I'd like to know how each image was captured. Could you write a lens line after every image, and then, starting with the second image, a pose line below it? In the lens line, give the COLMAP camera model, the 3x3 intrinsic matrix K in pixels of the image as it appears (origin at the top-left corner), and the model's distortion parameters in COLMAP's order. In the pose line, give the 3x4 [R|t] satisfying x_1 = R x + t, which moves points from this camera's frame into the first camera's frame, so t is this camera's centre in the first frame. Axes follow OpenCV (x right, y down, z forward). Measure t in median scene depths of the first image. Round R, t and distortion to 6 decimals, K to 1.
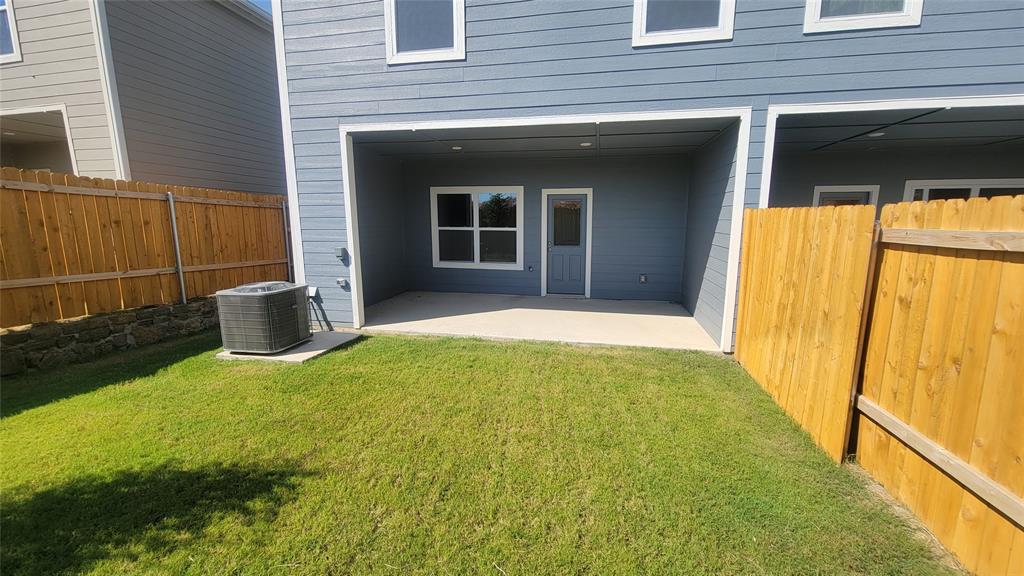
lens RADIAL K [[417.7, 0, 508.3], [0, 417.7, 290.6], [0, 0, 1]] dist [-0.002343, -0.000248]
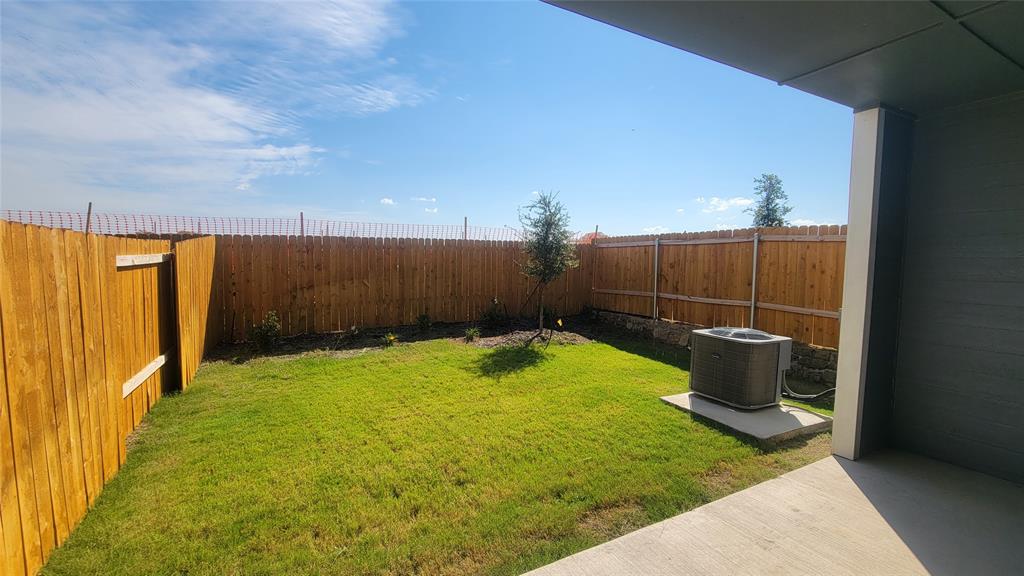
lens RADIAL K [[417.7, 0, 508.3], [0, 417.7, 290.6], [0, 0, 1]] dist [-0.002343, -0.000248]
pose [[-0.777586, 0.024841, -0.628285, 0.383164], [-0.124204, 0.973463, 0.192208, -0.213476], [0.616387, 0.227494, -0.753866, 1.385700]]
